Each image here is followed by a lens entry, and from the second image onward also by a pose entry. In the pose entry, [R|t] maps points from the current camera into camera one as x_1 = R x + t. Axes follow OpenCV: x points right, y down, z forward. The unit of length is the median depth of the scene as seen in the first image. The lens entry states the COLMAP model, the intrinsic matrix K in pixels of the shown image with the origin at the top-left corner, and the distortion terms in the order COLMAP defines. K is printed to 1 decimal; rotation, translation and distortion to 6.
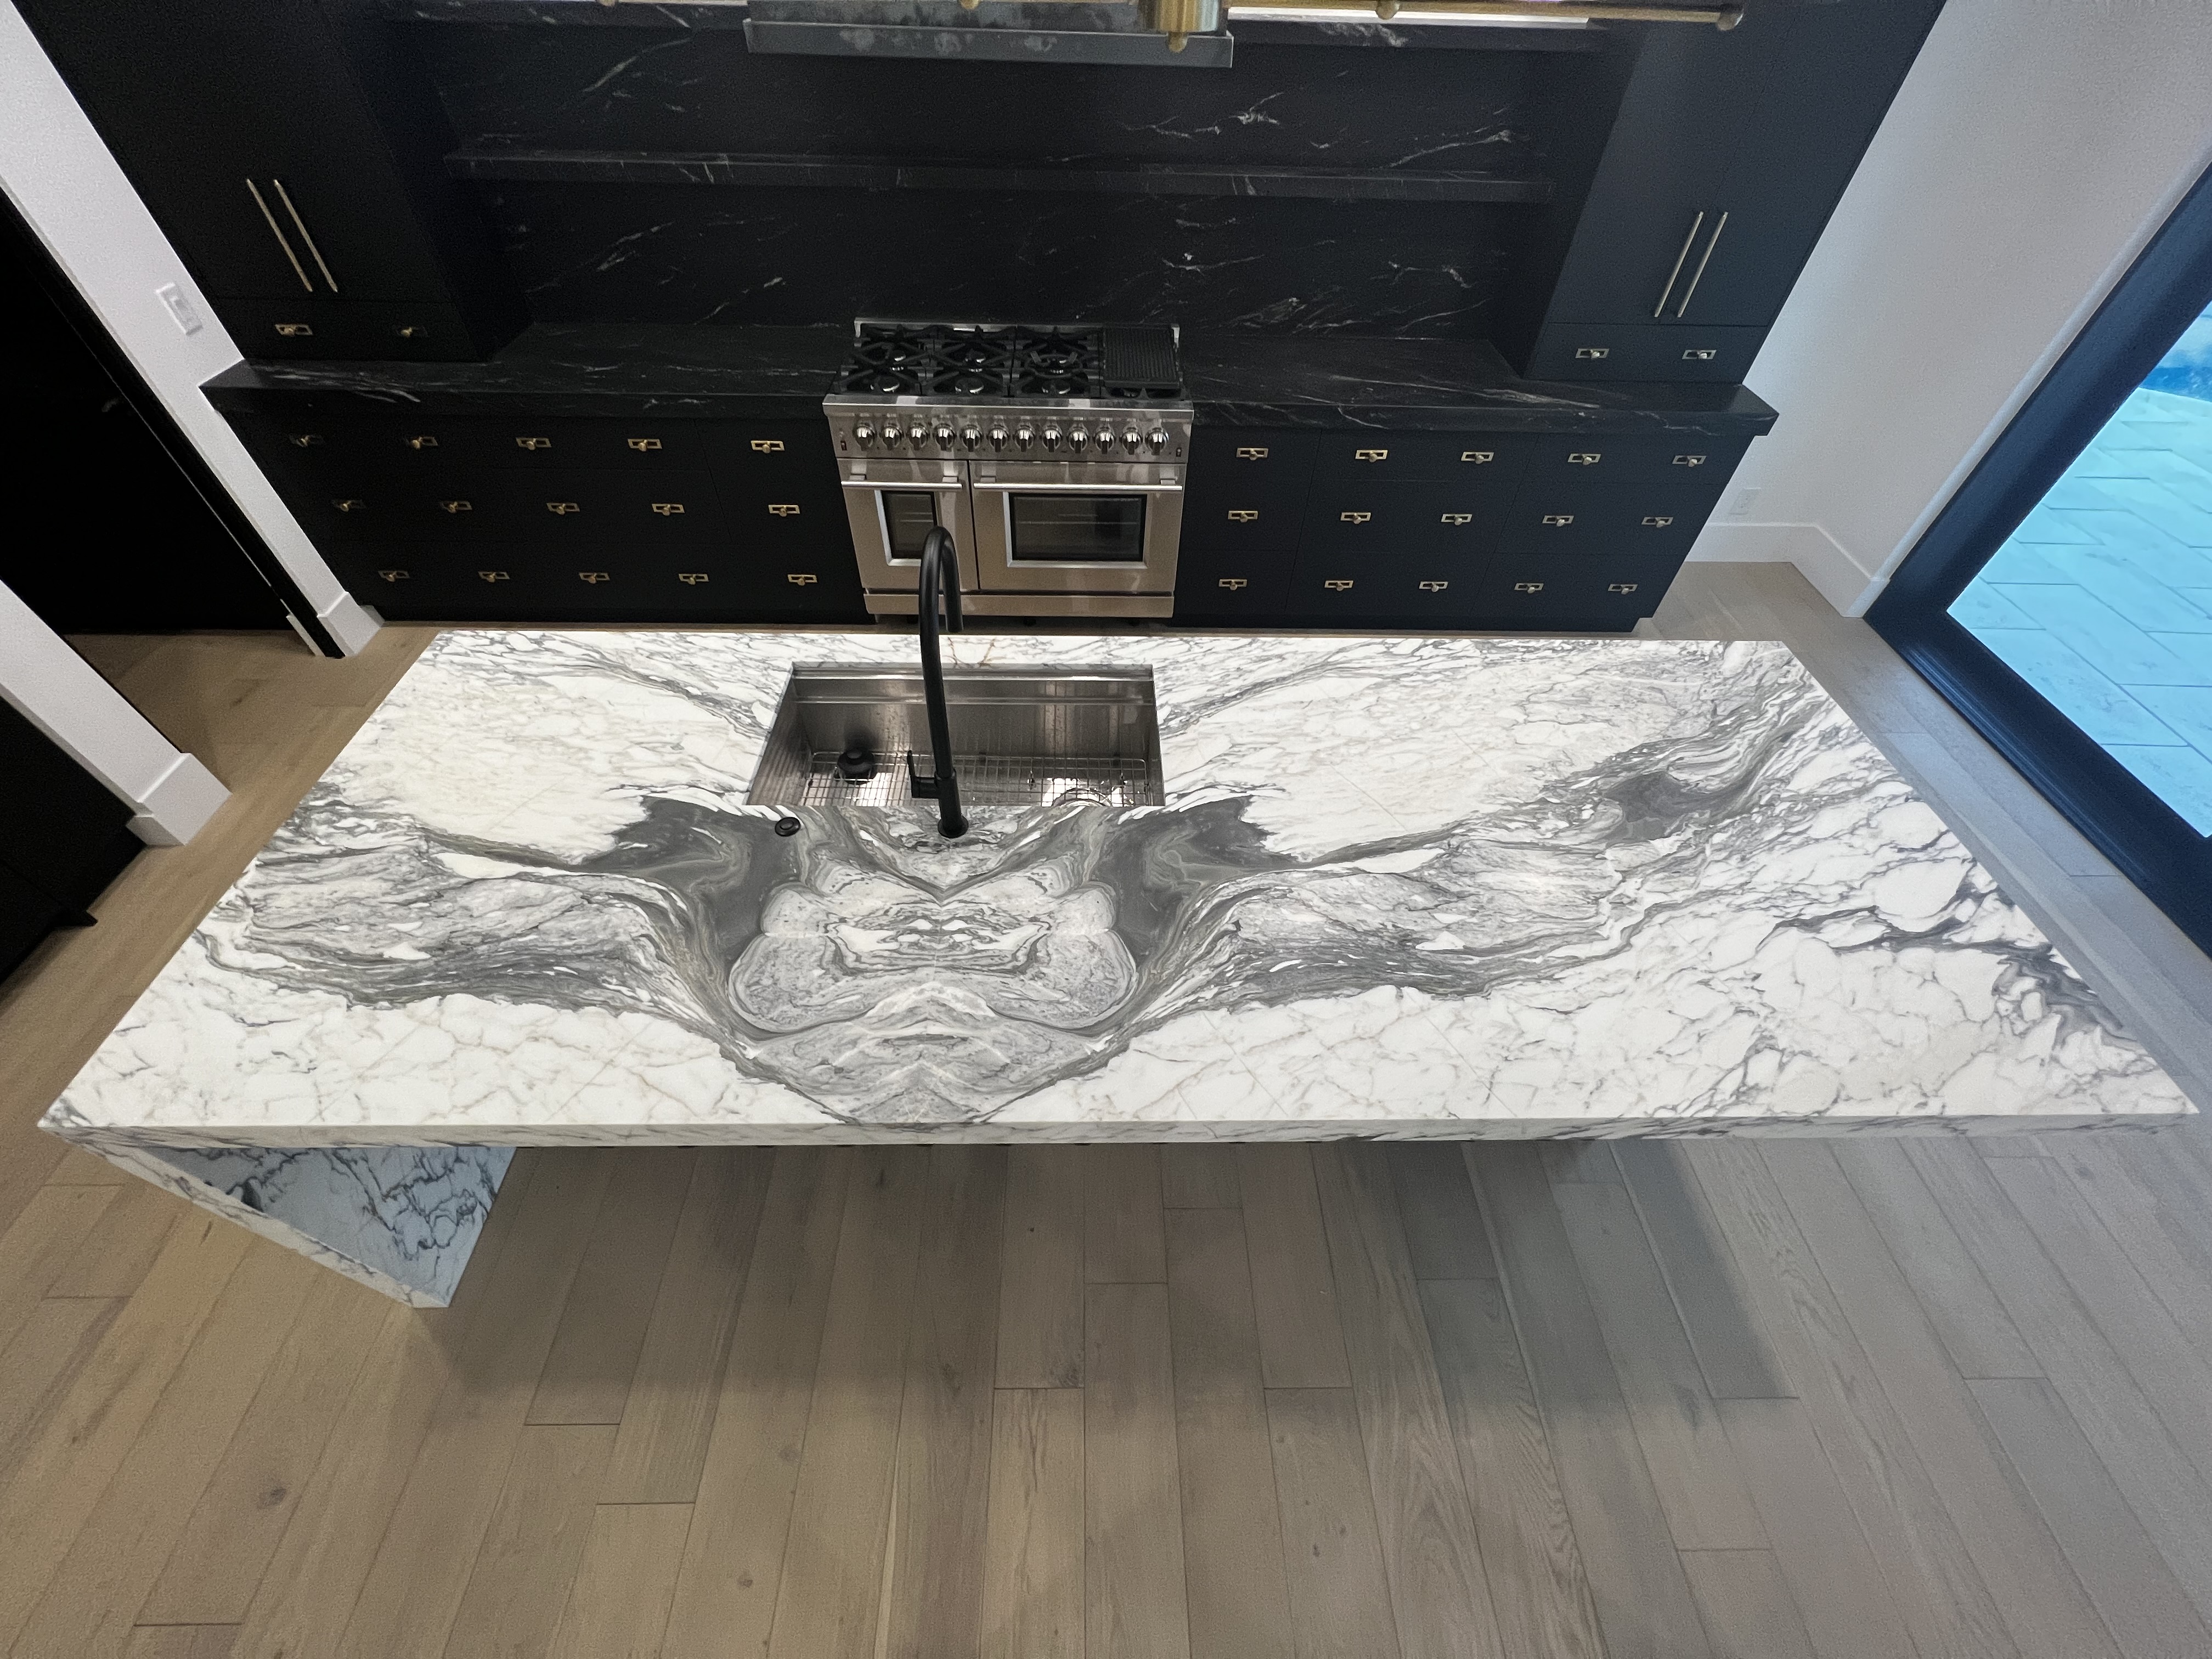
lens RADIAL K [[890.2, 0, 1099.9], [0, 890.2, 829.3], [0, 0, 1]] dist [-0.000978, -0.000159]
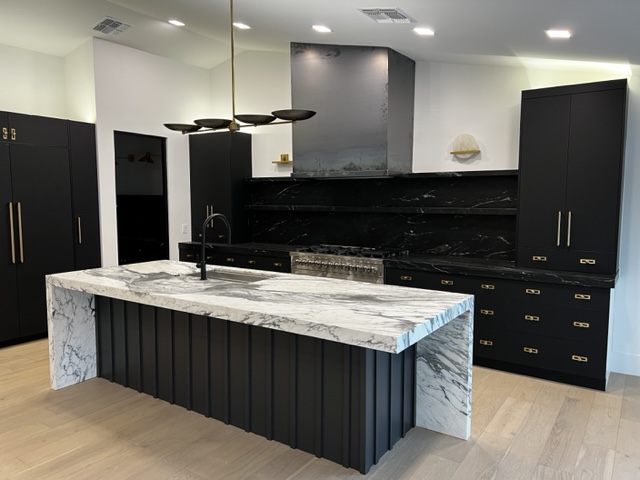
lens RADIAL K [[479.4, 0, 313.9], [0, 479.4, 238.8], [0, 0, 1]] dist [0.099936, -0.131766]
pose [[0.811898, 0.030087, -0.583023, 0.940670], [-0.421366, 0.721419, -0.549551, 0.531088], [0.404070, 0.691845, 0.598396, -0.165299]]
